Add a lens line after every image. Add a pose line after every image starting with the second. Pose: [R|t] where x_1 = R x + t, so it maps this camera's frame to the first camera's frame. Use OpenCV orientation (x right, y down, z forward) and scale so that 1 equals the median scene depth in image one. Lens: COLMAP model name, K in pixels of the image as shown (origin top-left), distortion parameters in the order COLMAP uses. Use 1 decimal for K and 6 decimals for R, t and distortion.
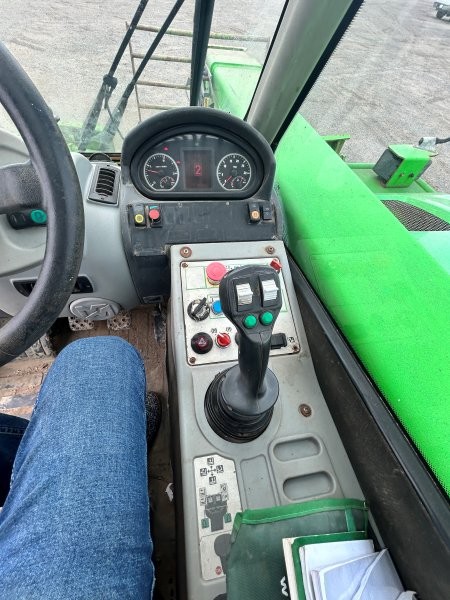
lens RADIAL K [[241.7, 0, 223.1], [0, 241.7, 299.7], [0, 0, 1]] dist [-0.000856, 0.000309]
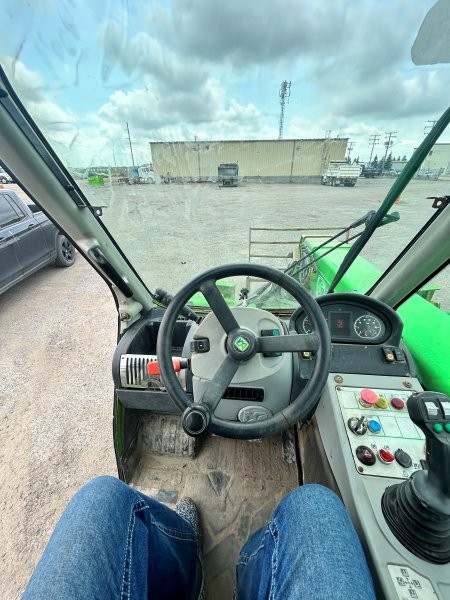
lens RADIAL K [[241.7, 0, 223.1], [0, 241.7, 299.7], [0, 0, 1]] dist [-0.000856, 0.000309]
pose [[0.957564, 0.013680, -0.287897, -0.402549], [-0.152674, 0.871298, -0.466402, 0.156914], [0.244464, 0.490564, 0.836411, -0.558027]]
